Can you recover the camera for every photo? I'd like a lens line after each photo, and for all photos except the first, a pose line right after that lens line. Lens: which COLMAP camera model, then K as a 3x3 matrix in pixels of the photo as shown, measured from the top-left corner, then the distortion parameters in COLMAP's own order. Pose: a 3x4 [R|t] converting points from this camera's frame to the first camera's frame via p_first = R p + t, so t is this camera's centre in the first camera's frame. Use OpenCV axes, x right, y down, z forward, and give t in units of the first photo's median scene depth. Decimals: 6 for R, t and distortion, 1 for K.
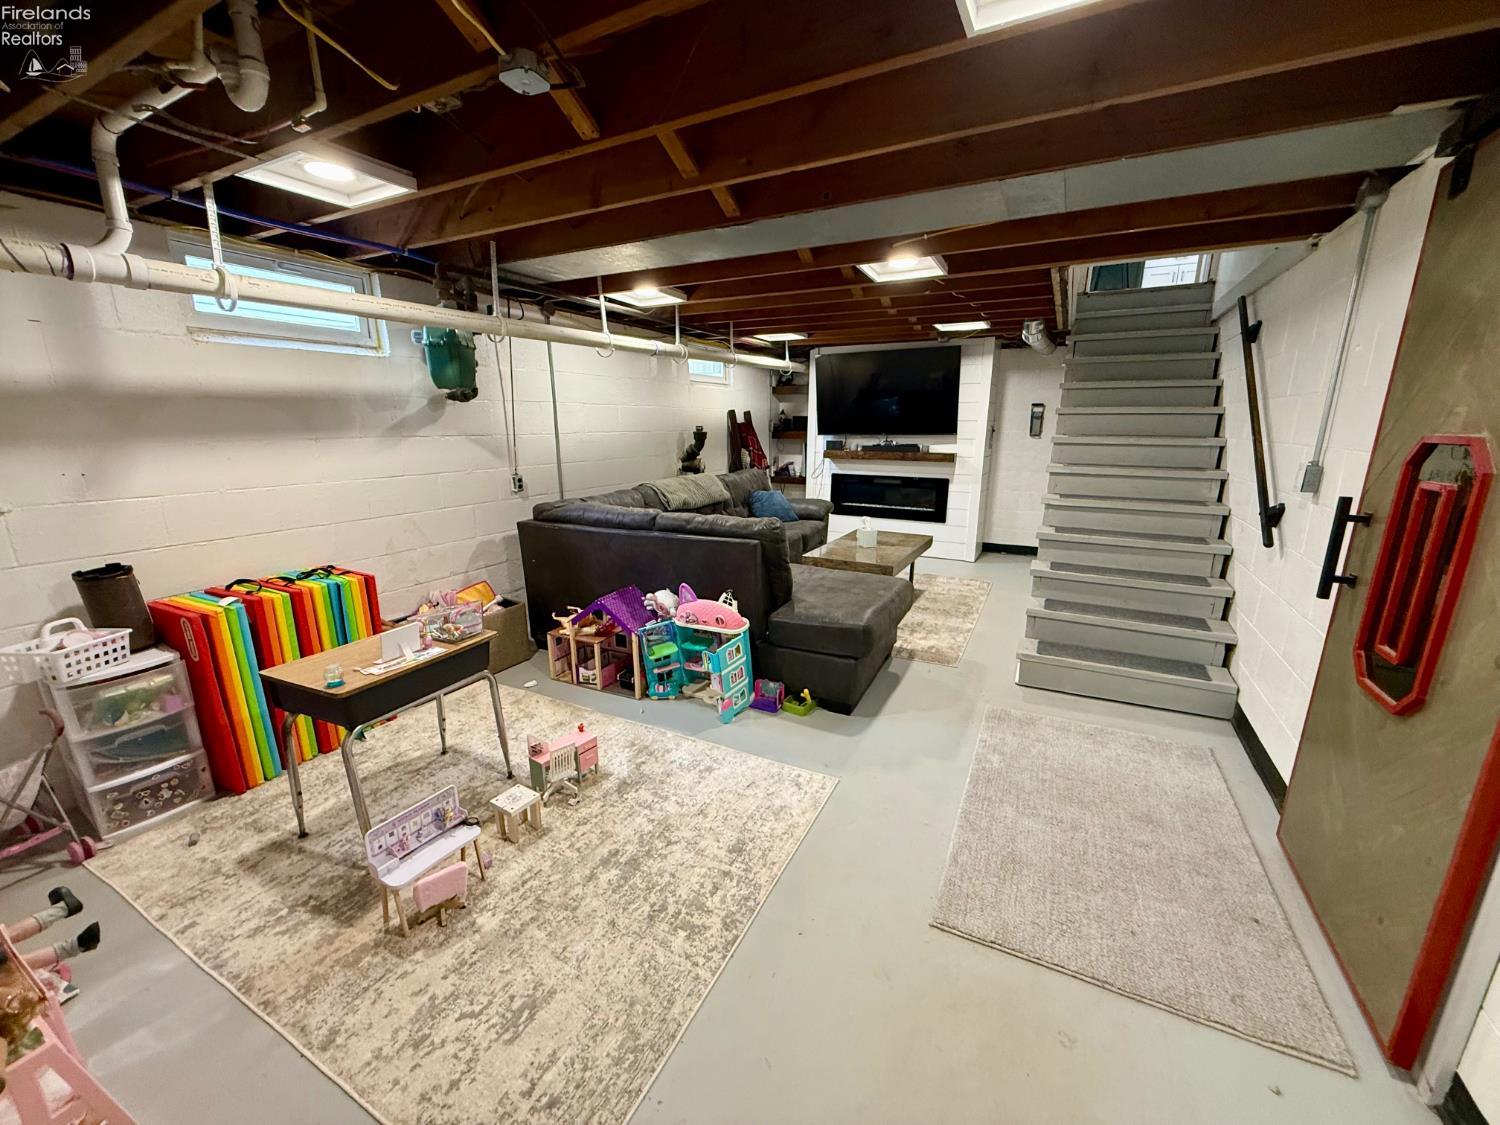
lens RADIAL K [[596.4, 0, 745.9], [0, 596.4, 568.5], [0, 0, 1]] dist [-0.003155, 0.000237]
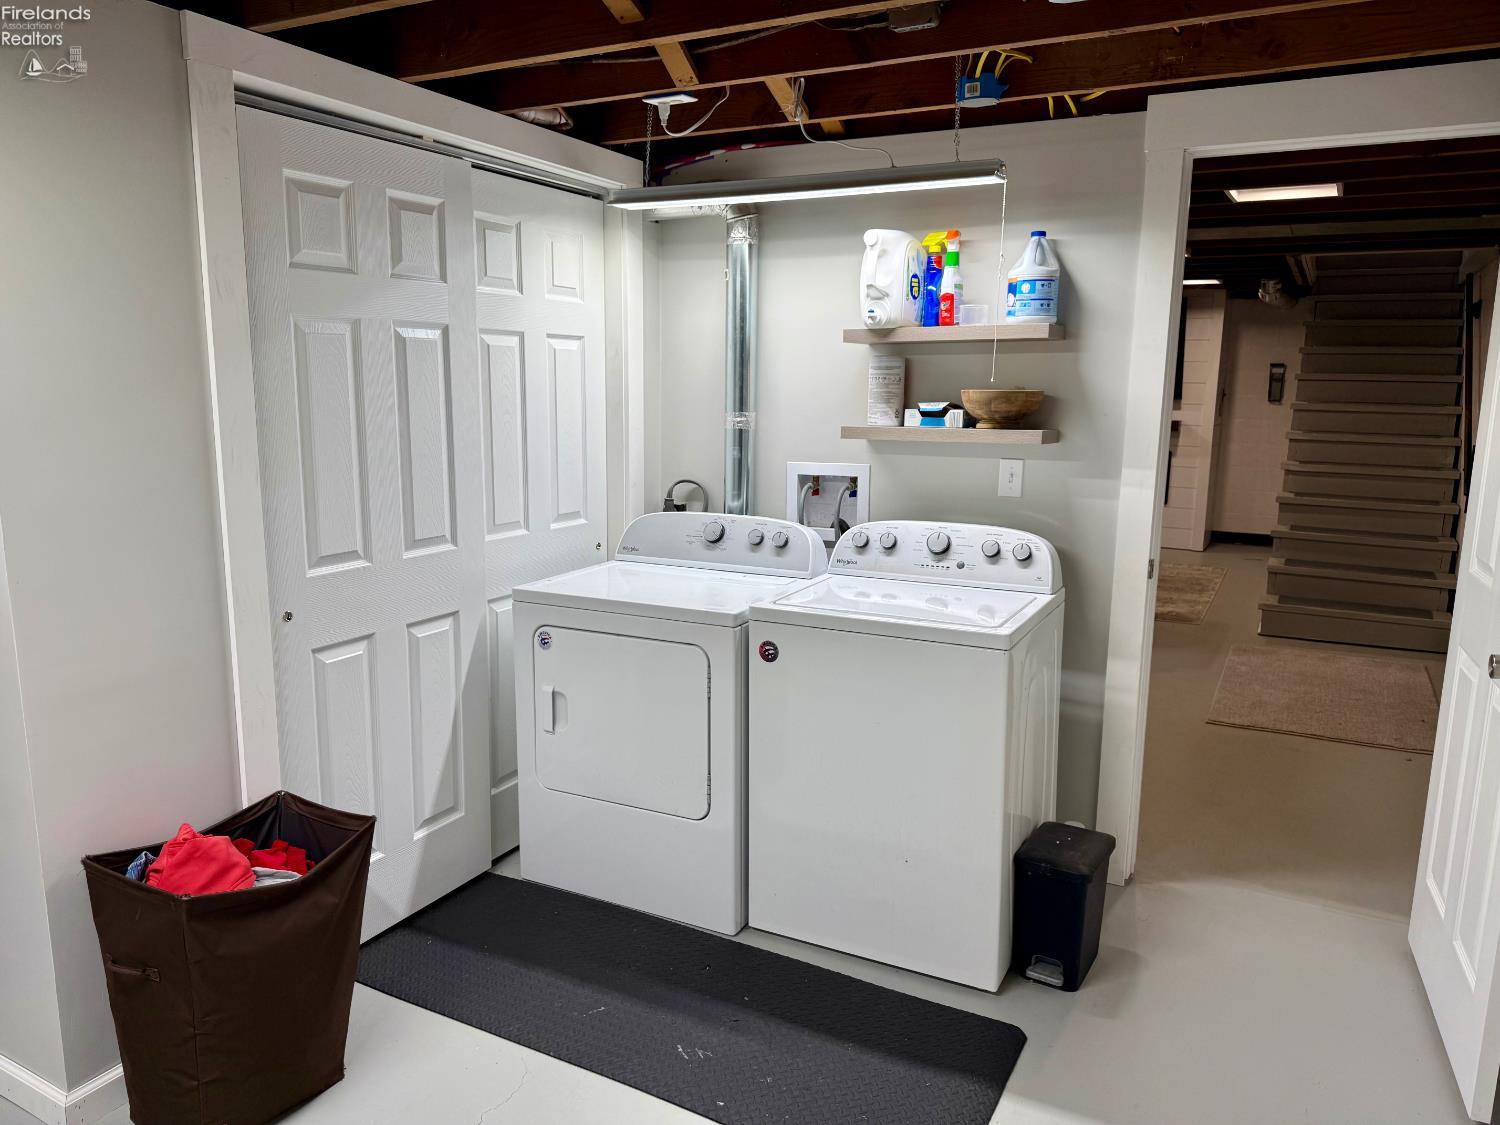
lens RADIAL K [[1052.4, 0, 754.1], [0, 1052.4, 561.9], [0, 0, 1]] dist [0.050677, -0.068837]
pose [[0.999869, 0.012688, -0.010095, -0.304709], [-0.013282, 0.998039, -0.061167, 0.137612], [0.009299, 0.061293, 0.998076, -0.642823]]
